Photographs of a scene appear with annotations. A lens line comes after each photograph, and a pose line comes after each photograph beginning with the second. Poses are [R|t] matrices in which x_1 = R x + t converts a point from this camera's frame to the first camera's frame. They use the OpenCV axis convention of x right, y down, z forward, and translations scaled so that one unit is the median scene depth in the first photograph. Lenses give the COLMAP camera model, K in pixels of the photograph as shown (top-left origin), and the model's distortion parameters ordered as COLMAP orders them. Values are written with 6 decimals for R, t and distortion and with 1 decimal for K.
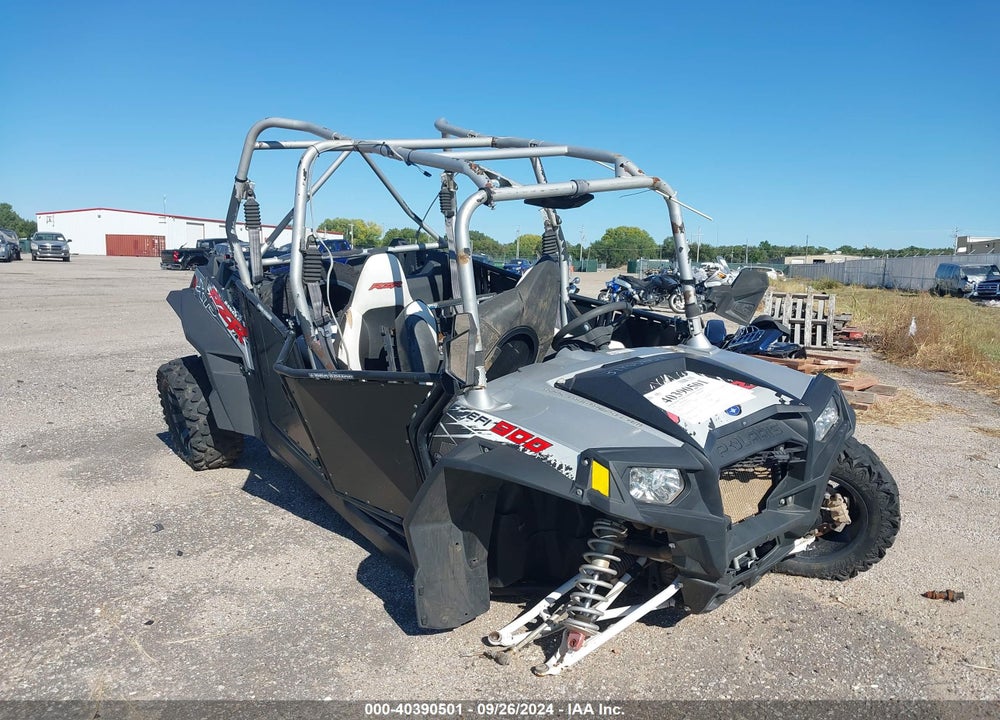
lens RADIAL K [[801.2, 0, 500.0], [0, 801.2, 360.0], [0, 0, 1]] dist [0.082450, -0.167895]
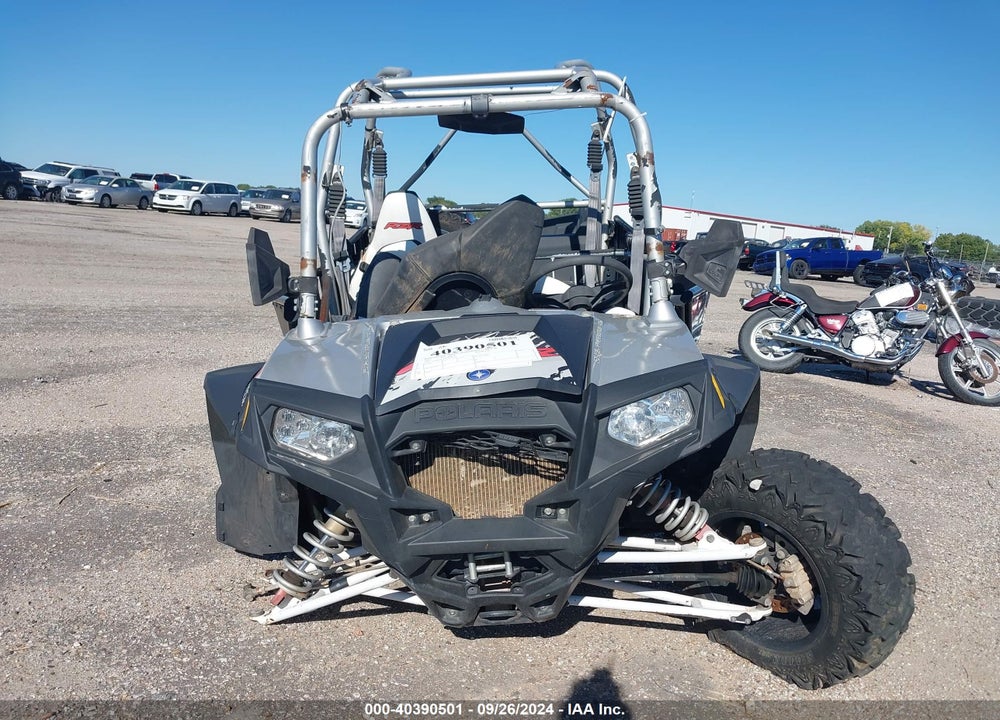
lens RADIAL K [[801.2, 0, 500.0], [0, 801.2, 360.0], [0, 0, 1]] dist [0.082450, -0.167895]
pose [[0.792571, 0.139058, -0.593712, 0.559501], [-0.139643, 0.989167, 0.045265, 0.008594], [0.593574, 0.047032, 0.803404, 0.289168]]
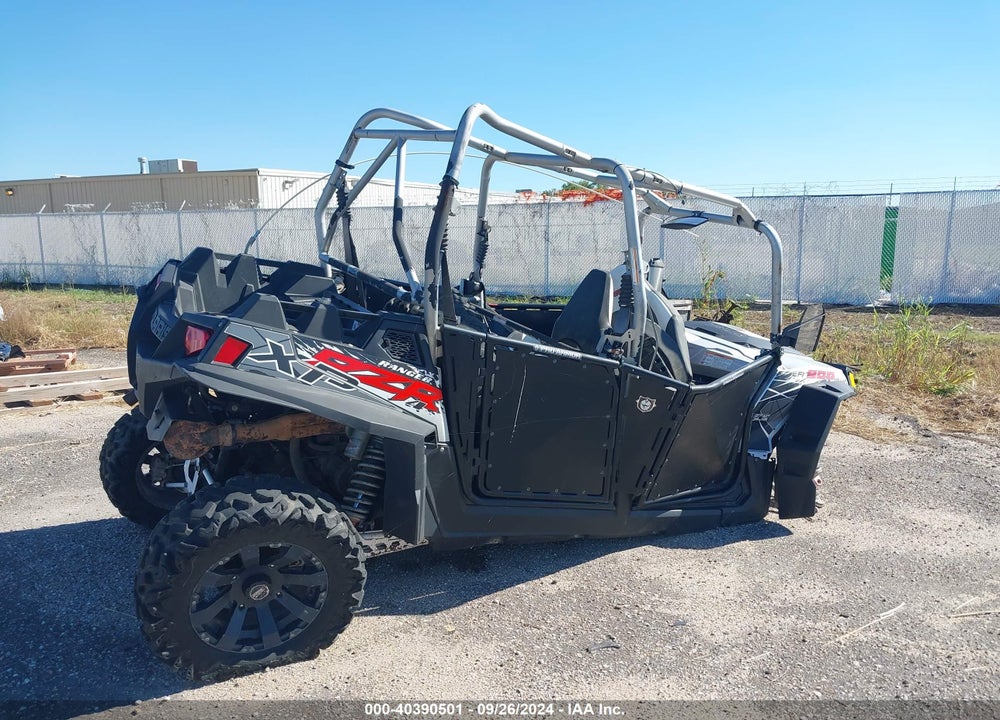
lens RADIAL K [[780.4, 0, 500.0], [0, 780.4, 360.0], [0, 0, 1]] dist [0.016401, 0.001195]
pose [[0.129359, -0.179990, 0.975126, -1.150272], [0.128879, 0.978099, 0.163441, -0.200687], [-0.983187, 0.104530, 0.149722, 0.987733]]
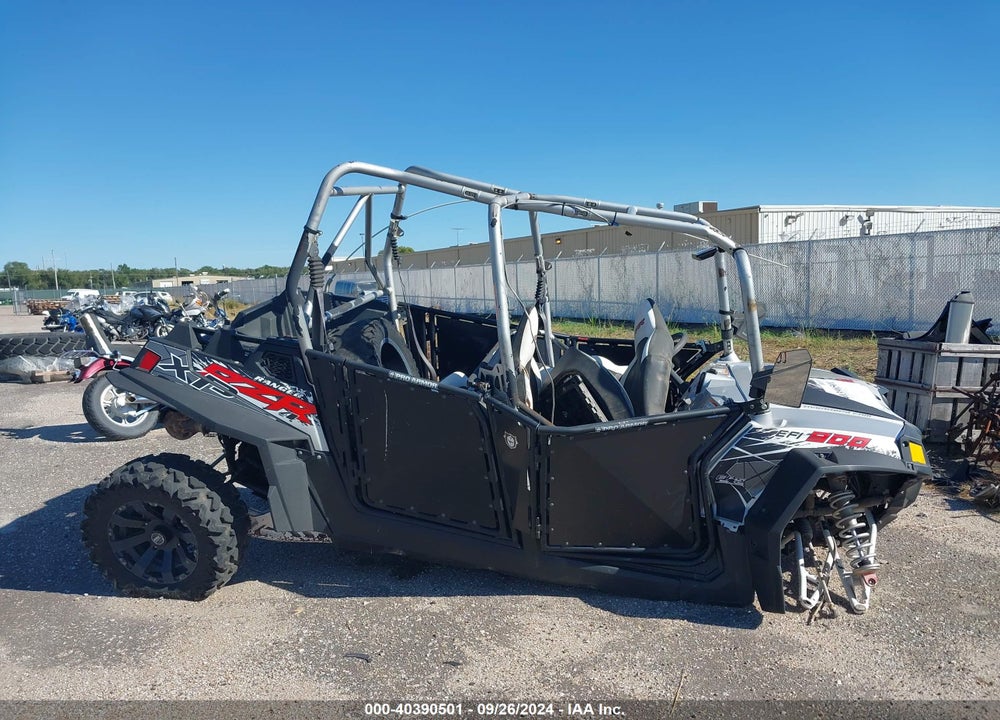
lens RADIAL K [[791.6, 0, 514.9], [0, 791.6, 357.8], [0, 0, 1]] dist [-0.002846, 0.008628]
pose [[0.710371, -0.110494, 0.695100, -0.862649], [0.128480, 0.991364, 0.026286, -0.096598], [-0.692001, 0.070634, 0.718432, 0.301184]]
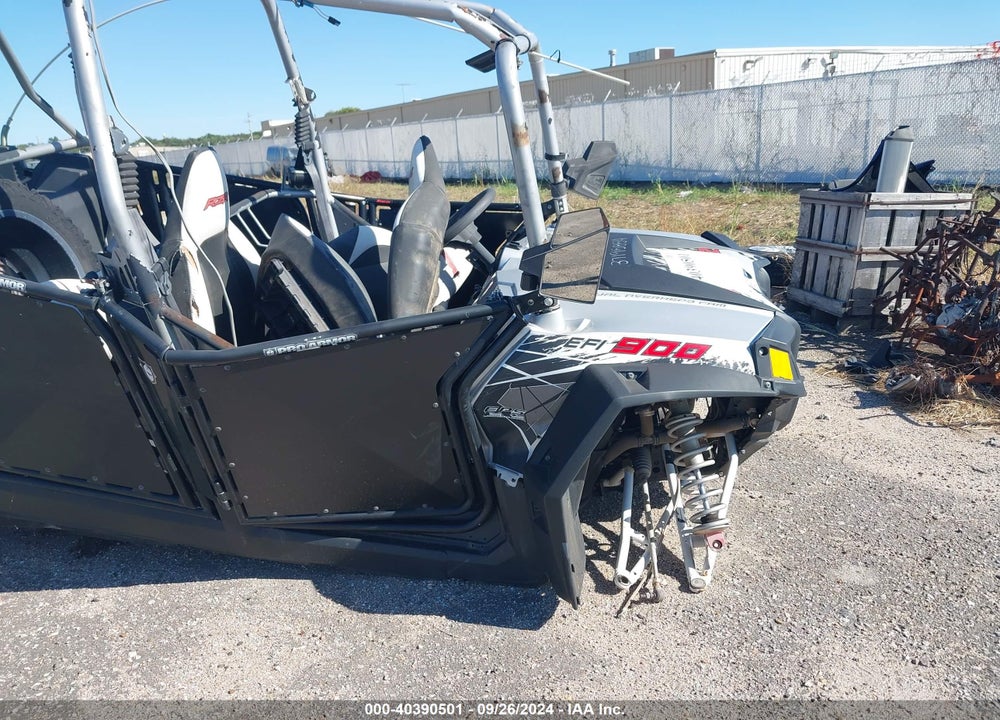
lens RADIAL K [[790.7, 0, 522.8], [0, 790.7, 371.1], [0, 0, 1]] dist [-0.006878, 0.035461]
pose [[0.668228, -0.265200, 0.695083, -0.459069], [0.159484, 0.963650, 0.214346, -0.057773], [-0.726661, -0.032378, 0.686233, 0.375079]]
